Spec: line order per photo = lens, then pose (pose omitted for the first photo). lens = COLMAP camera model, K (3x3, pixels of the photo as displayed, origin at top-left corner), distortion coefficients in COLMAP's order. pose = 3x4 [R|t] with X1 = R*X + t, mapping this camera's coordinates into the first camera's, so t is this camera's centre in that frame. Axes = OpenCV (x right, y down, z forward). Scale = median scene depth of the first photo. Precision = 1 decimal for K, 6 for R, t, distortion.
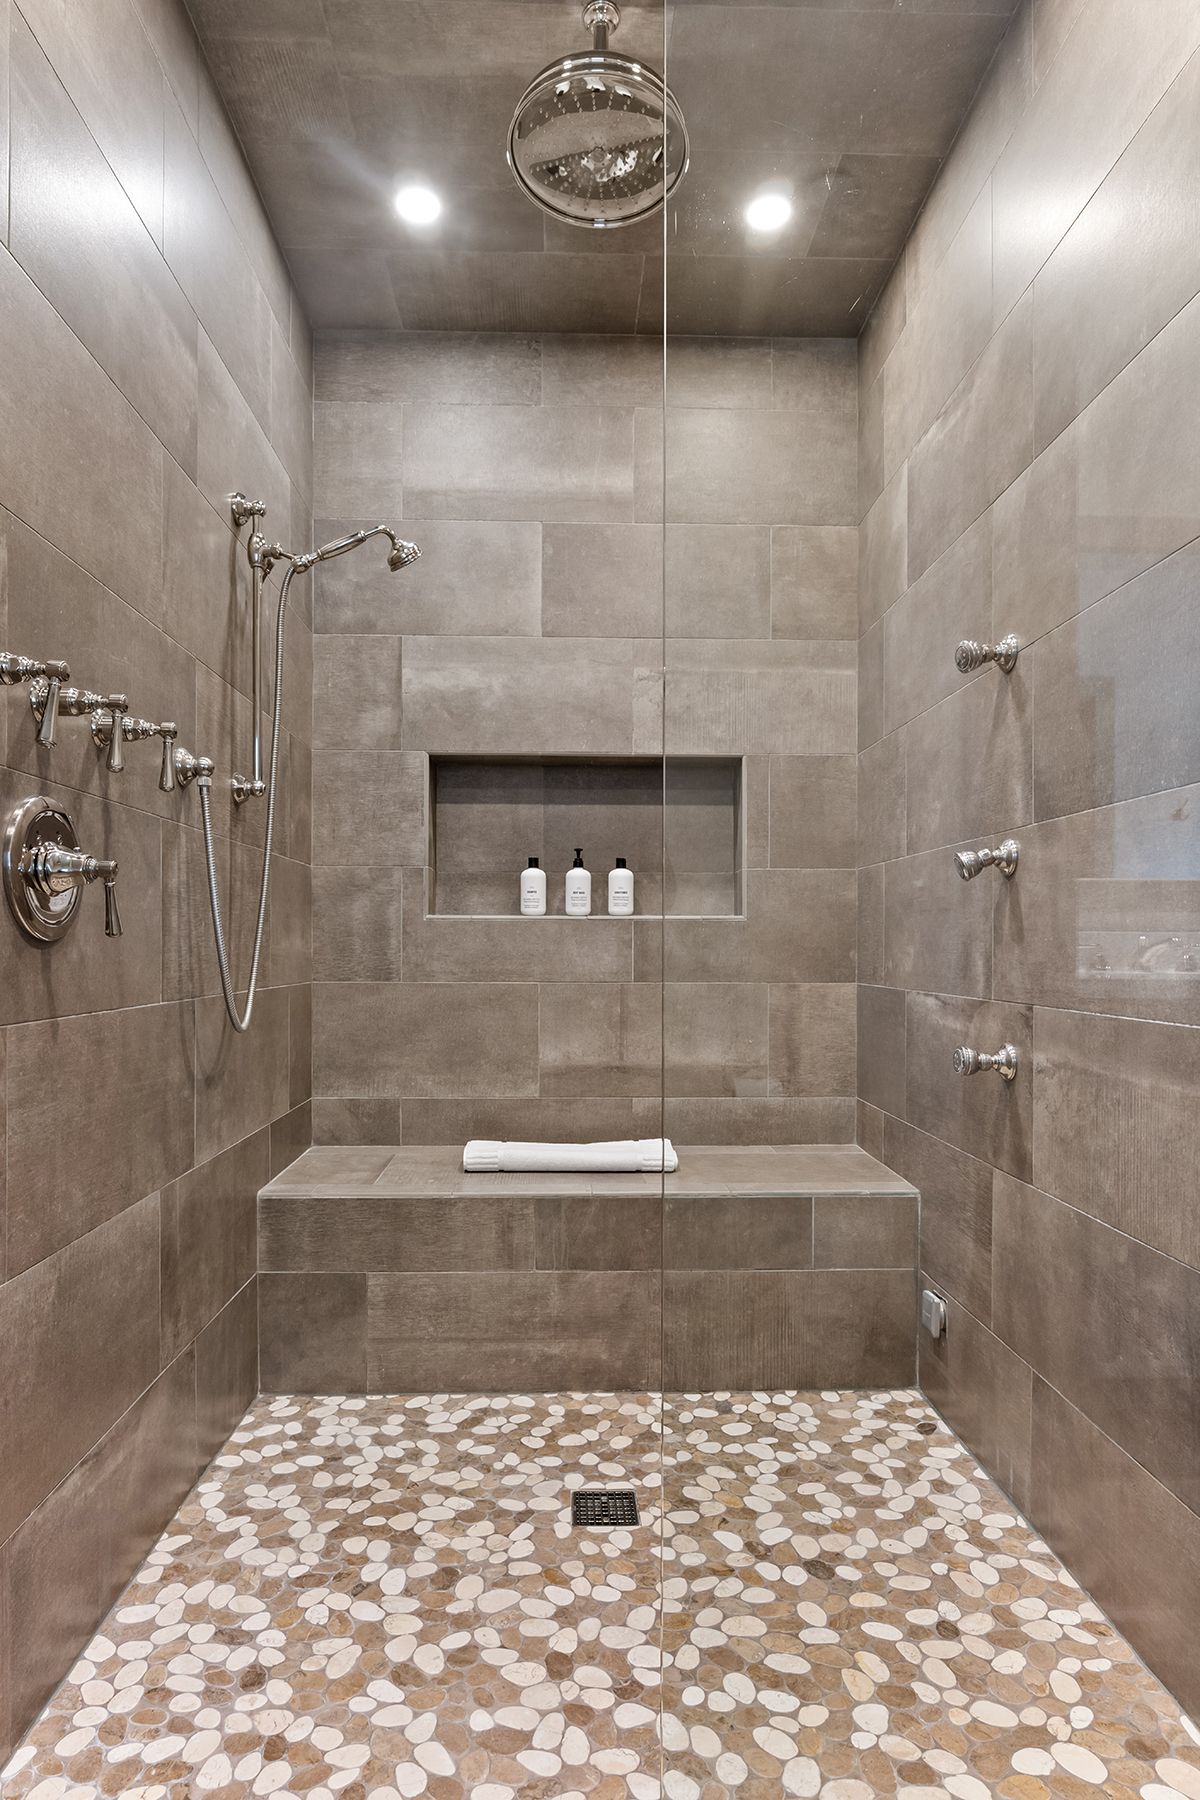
lens RADIAL K [[996.3, 0, 625.5], [0, 996.3, 954.7], [0, 0, 1]] dist [-0.005690, 0.006998]
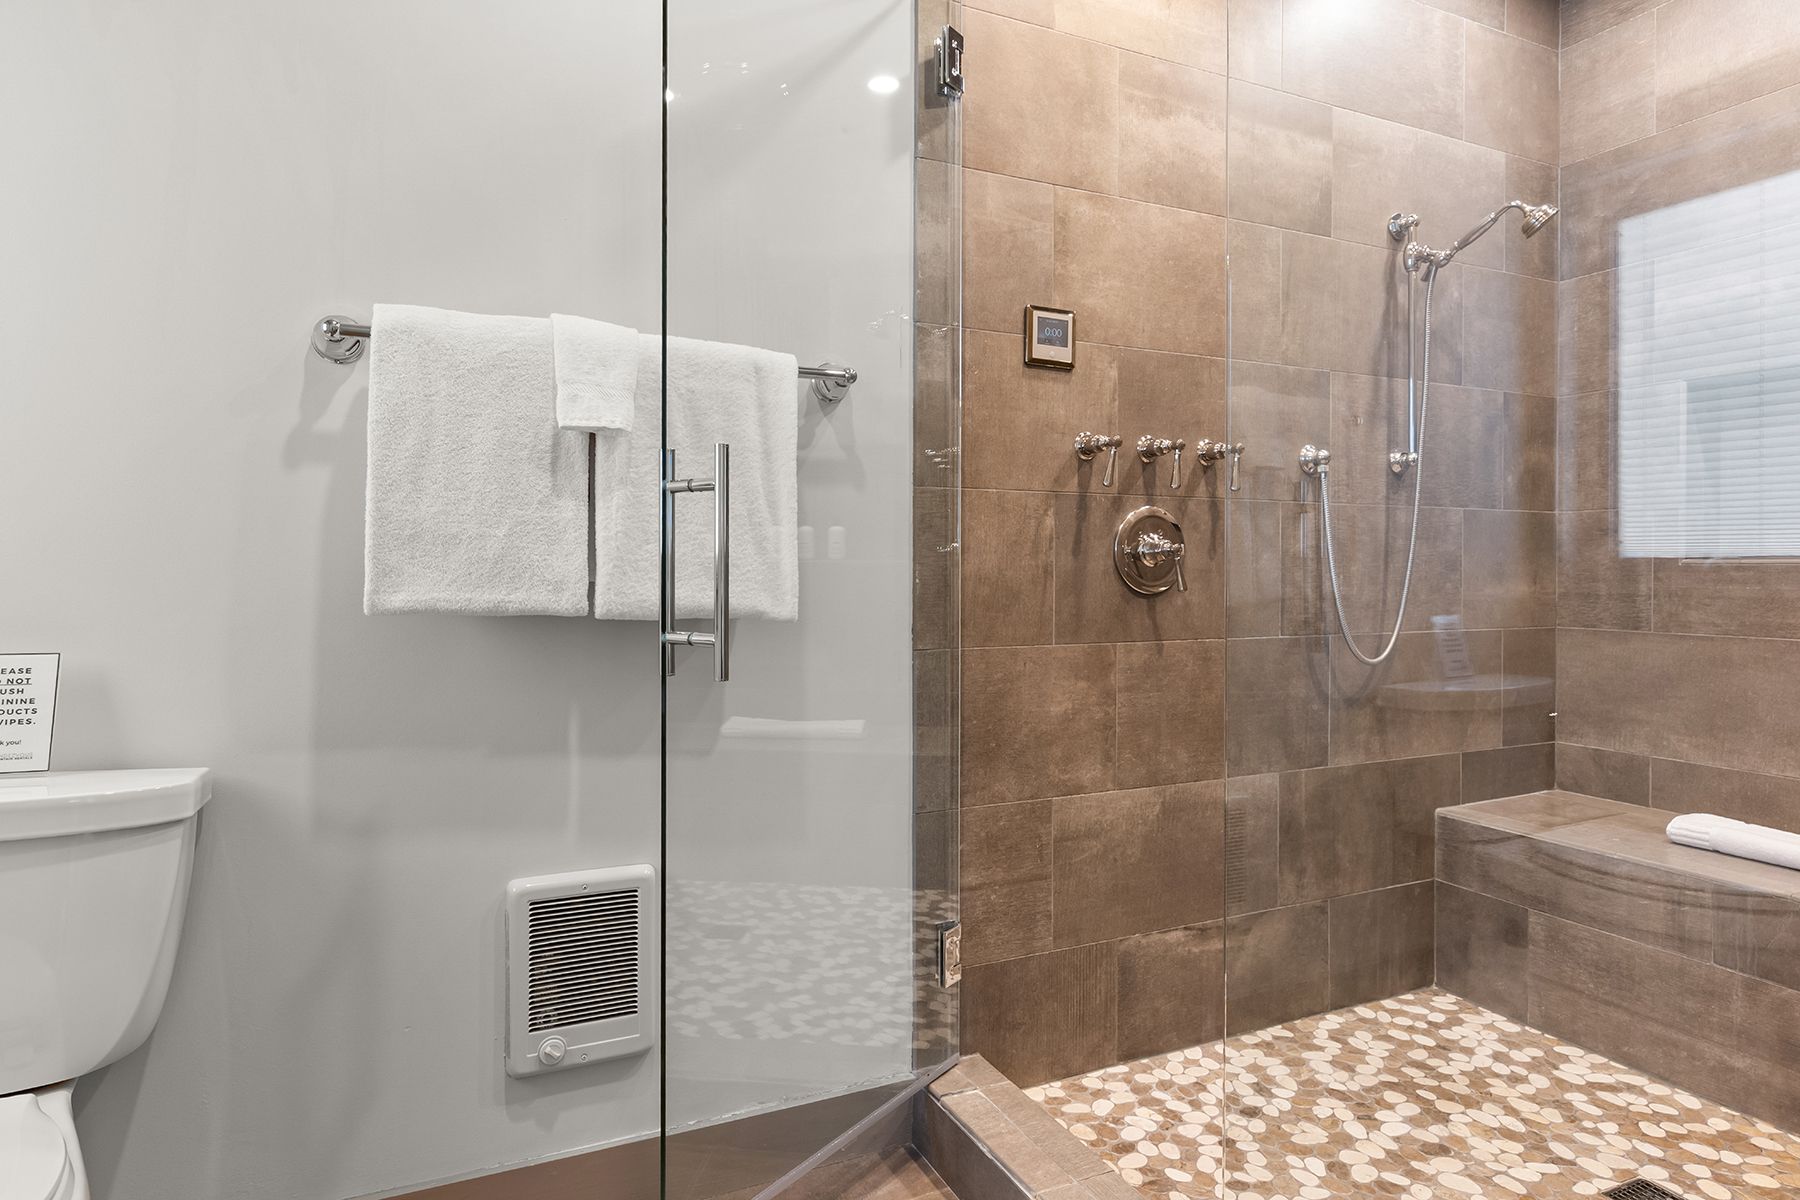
lens RADIAL K [[996.3, 0, 898.8], [0, 996.3, 594.9], [0, 0, 1]] dist [-0.005690, 0.006998]
pose [[0.400976, 0.015736, -0.915954, 0.526683], [-0.008424, 0.999874, 0.013490, -0.021000], [0.916050, 0.002307, 0.401058, -0.026239]]
